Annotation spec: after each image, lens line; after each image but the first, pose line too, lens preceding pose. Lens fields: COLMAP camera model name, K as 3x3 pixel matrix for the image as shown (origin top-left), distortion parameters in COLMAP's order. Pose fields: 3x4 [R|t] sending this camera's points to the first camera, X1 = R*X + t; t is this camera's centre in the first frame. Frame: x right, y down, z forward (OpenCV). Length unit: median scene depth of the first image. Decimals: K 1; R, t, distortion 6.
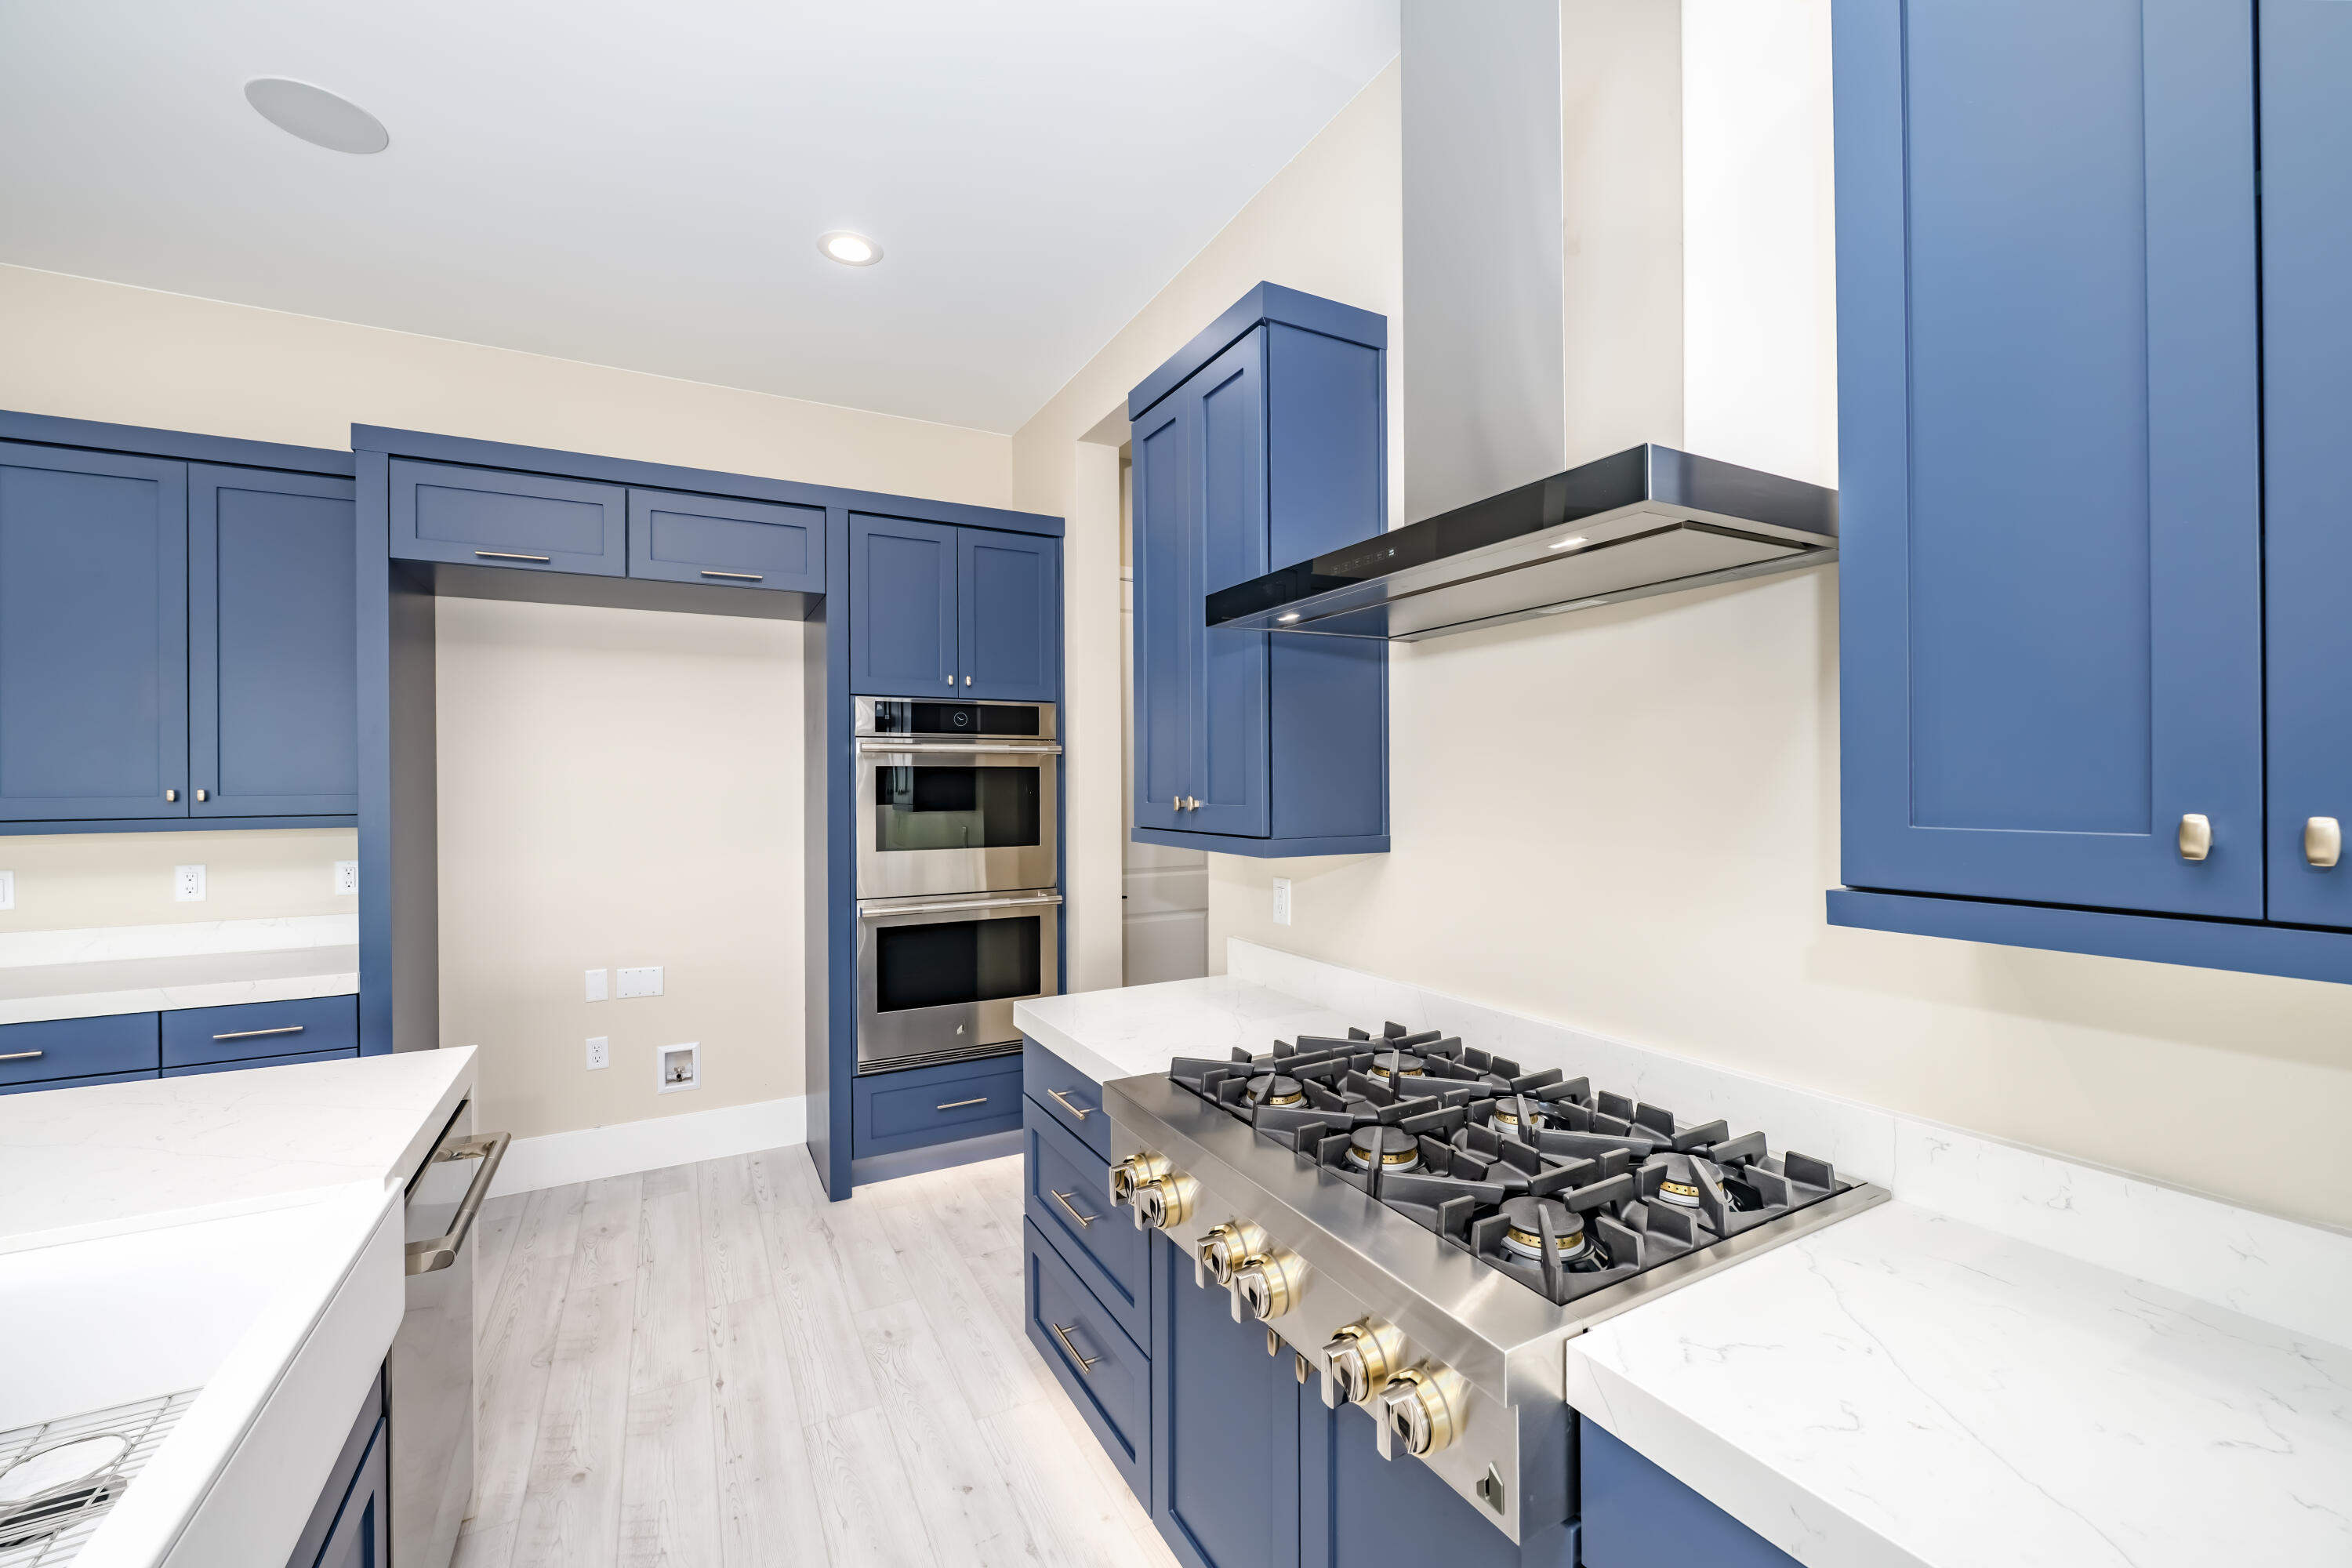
lens RADIAL K [[962.1, 0, 1169.3], [0, 962.1, 782.3], [0, 0, 1]] dist [-0.004320, 0.000027]
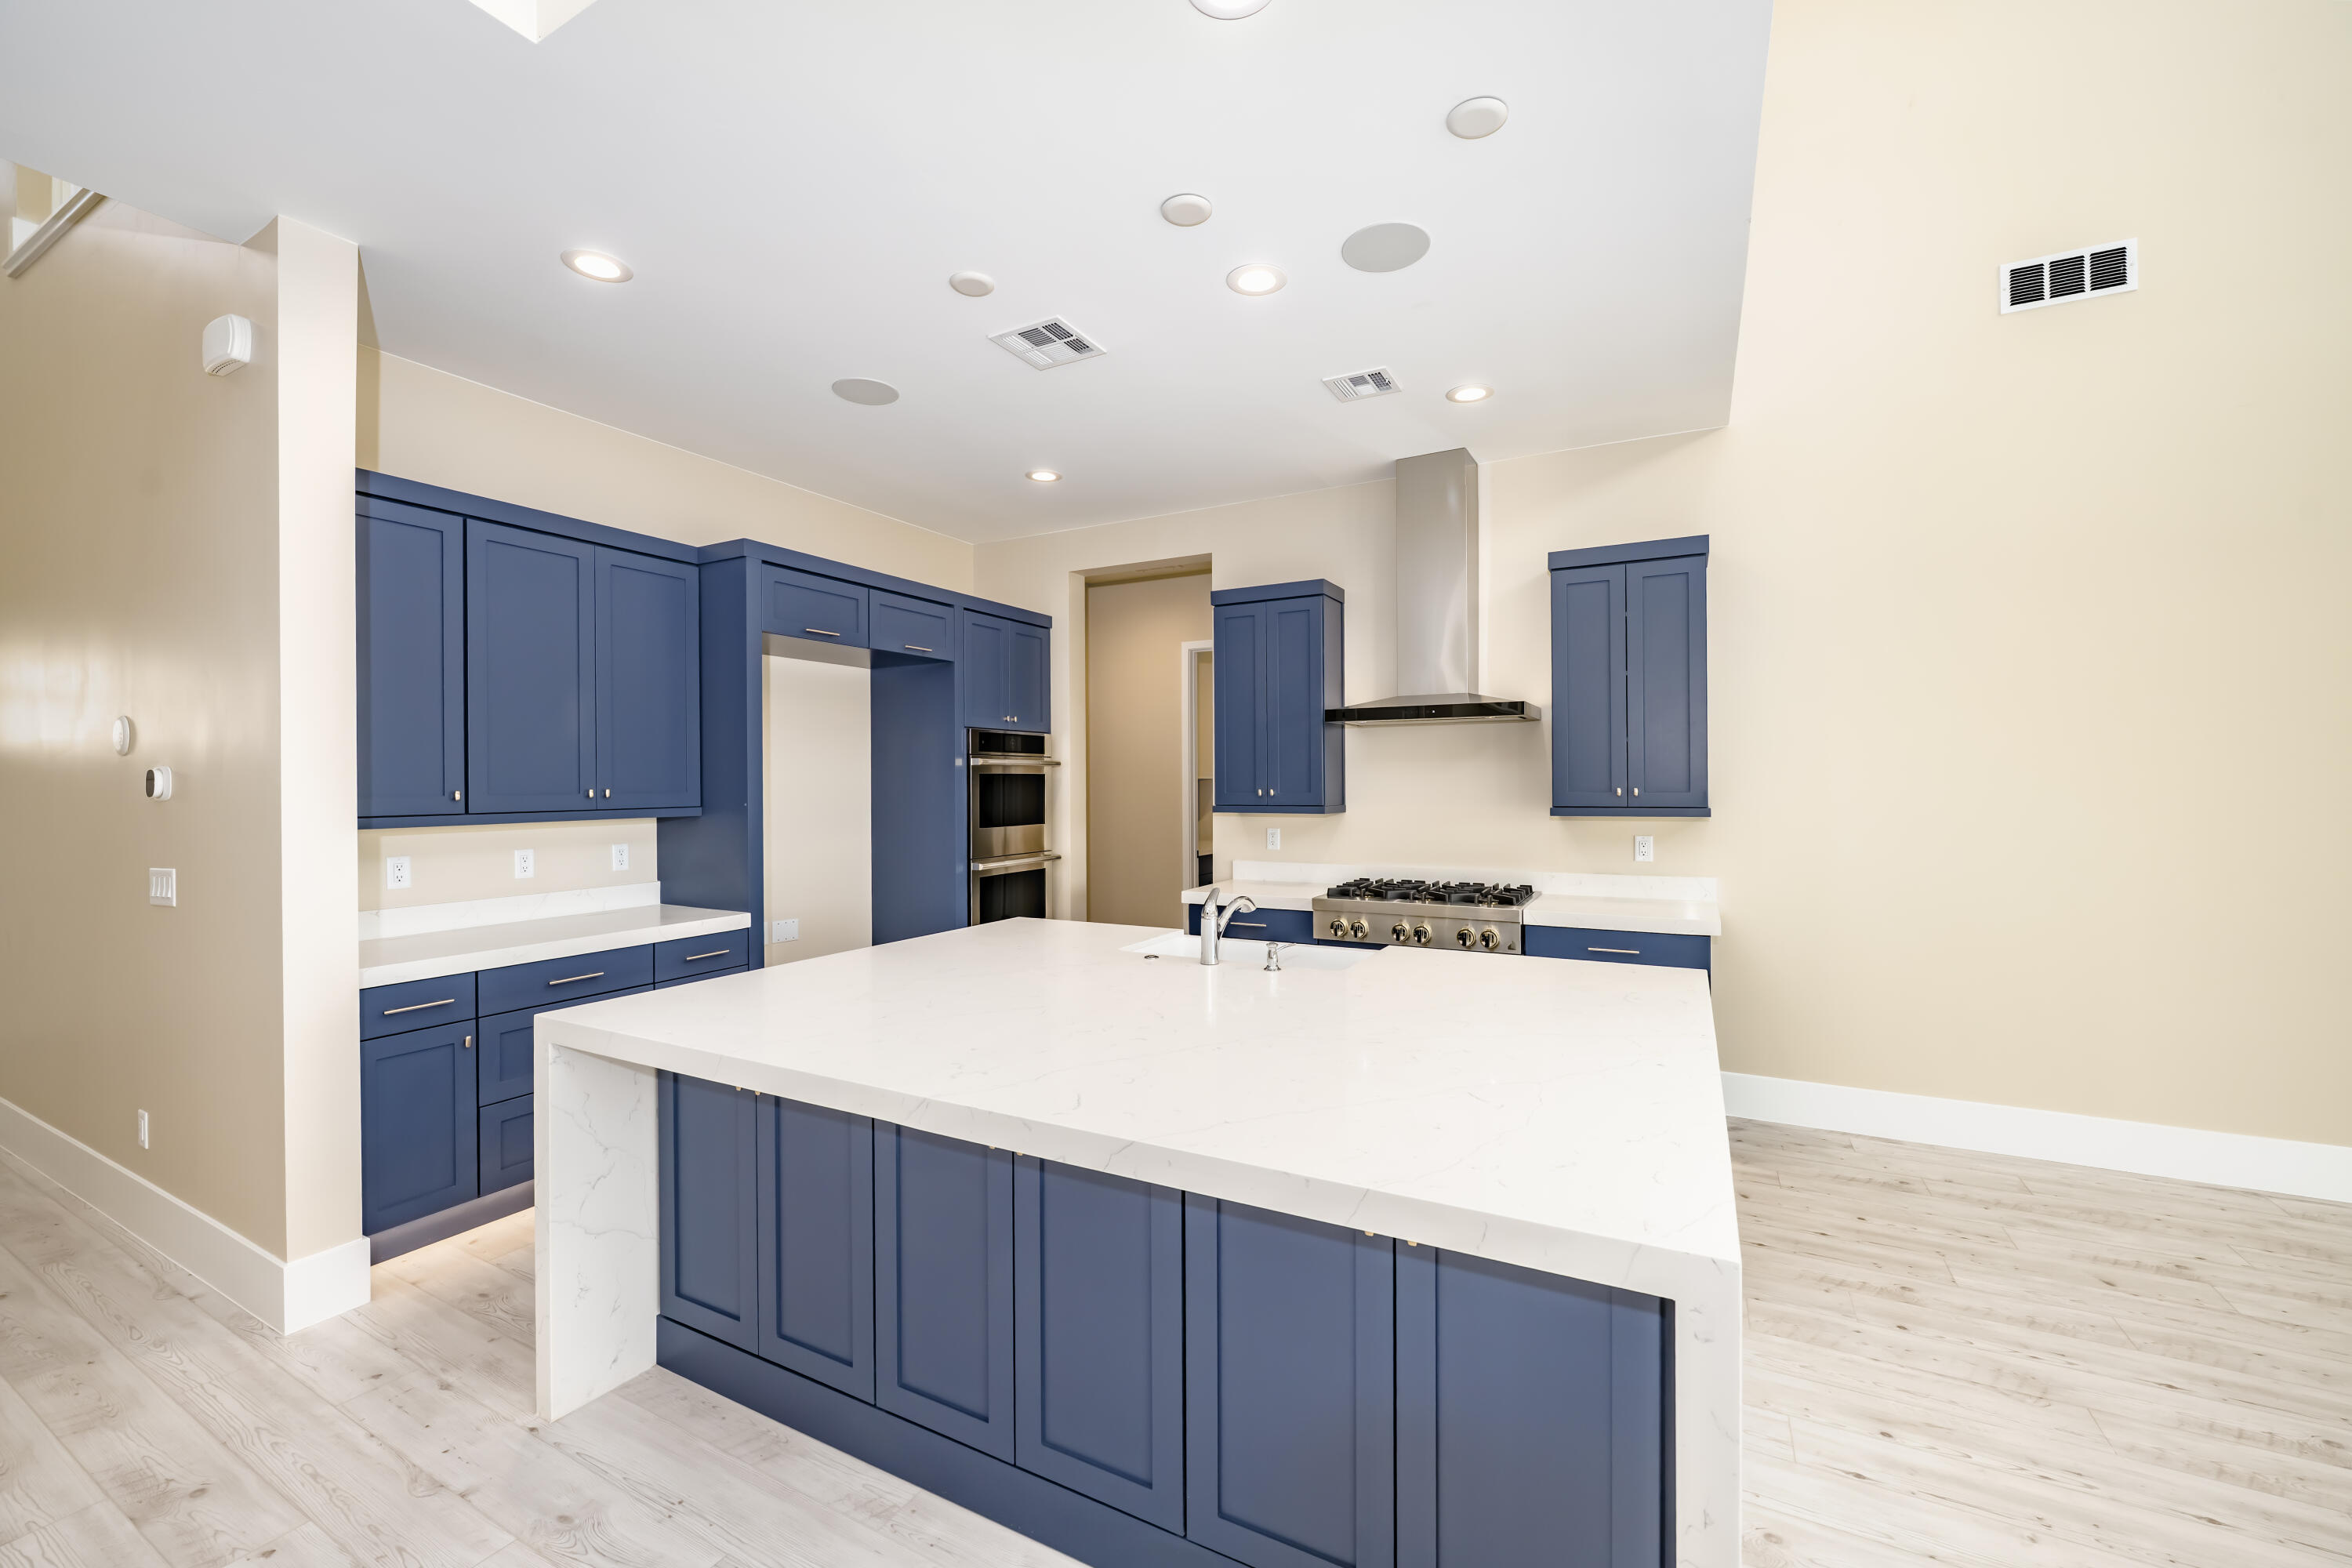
lens RADIAL K [[962.1, 0, 1167.4], [0, 962.1, 801.9], [0, 0, 1]] dist [-0.004320, 0.000027]
pose [[0.830292, -0.011888, 0.557202, -0.895509], [0.000571, 0.999790, 0.020479, -0.001853], [-0.557329, -0.016685, 0.830124, -0.458113]]
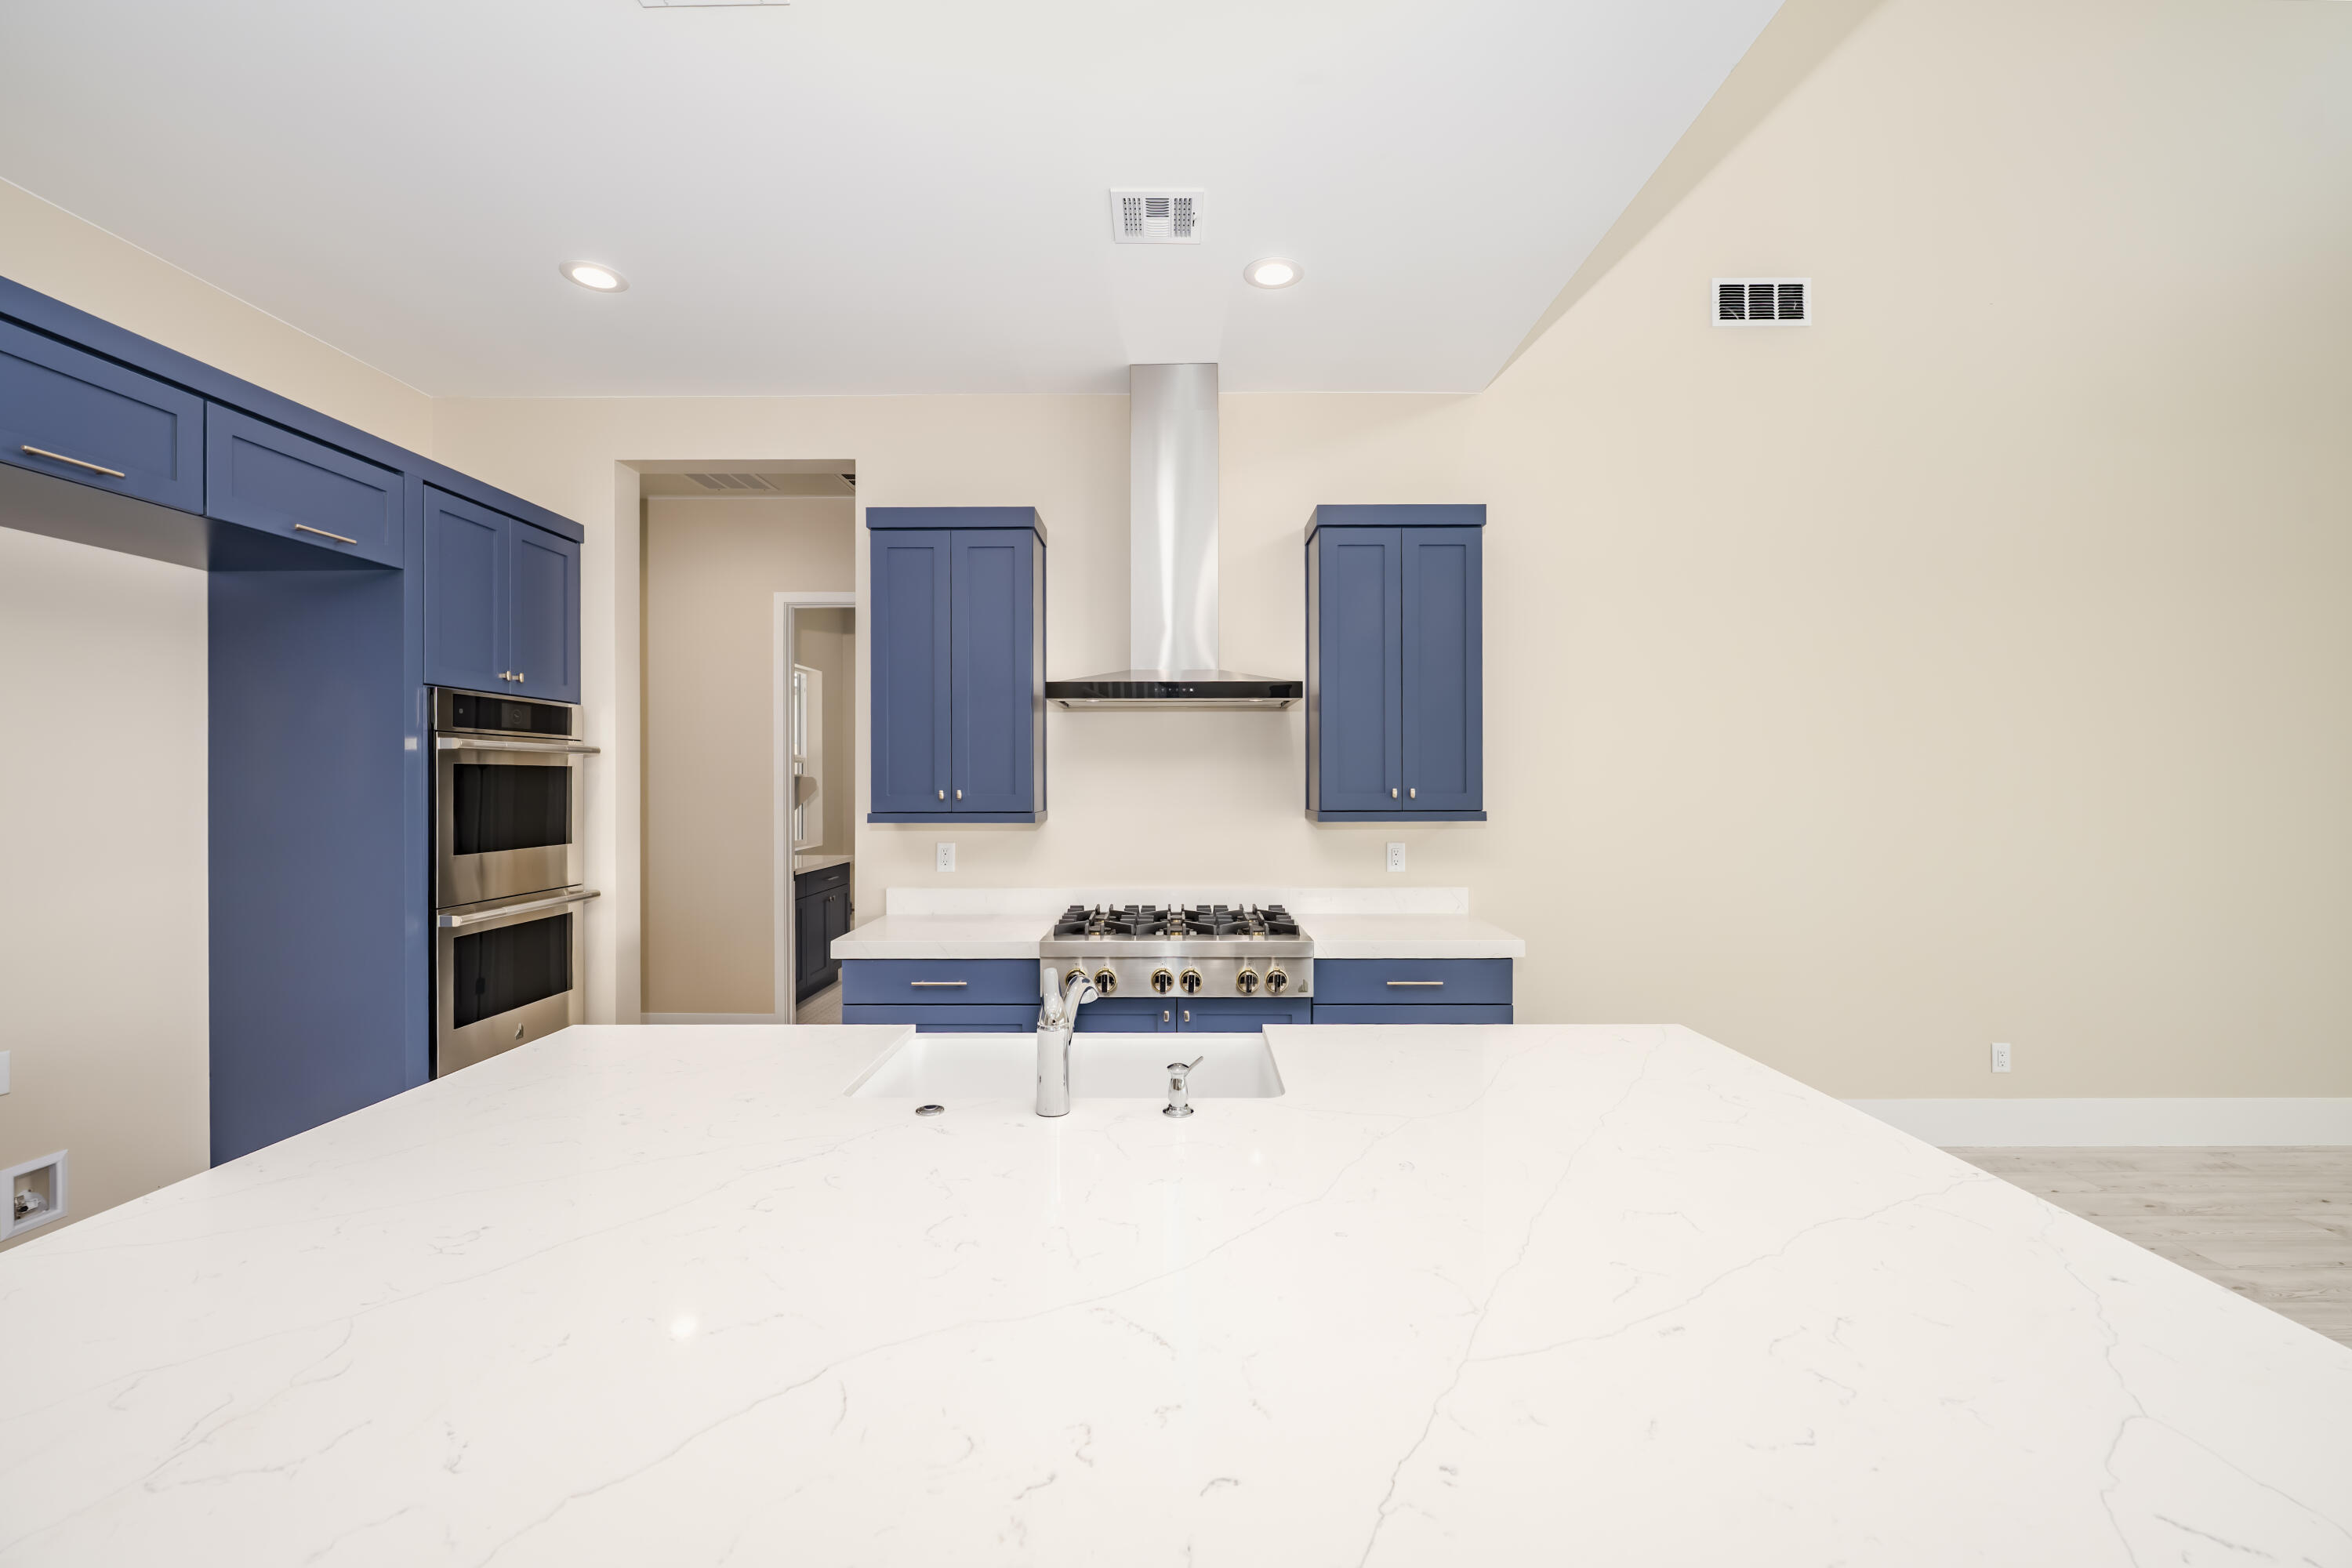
lens RADIAL K [[962.1, 0, 1178.3], [0, 962.1, 785.9], [0, 0, 1]] dist [-0.004320, 0.000027]
pose [[0.464673, -0.000720, 0.885482, -0.775678], [-0.002598, 0.999994, 0.002177, 0.001464], [-0.885479, -0.003312, 0.464668, -0.050070]]
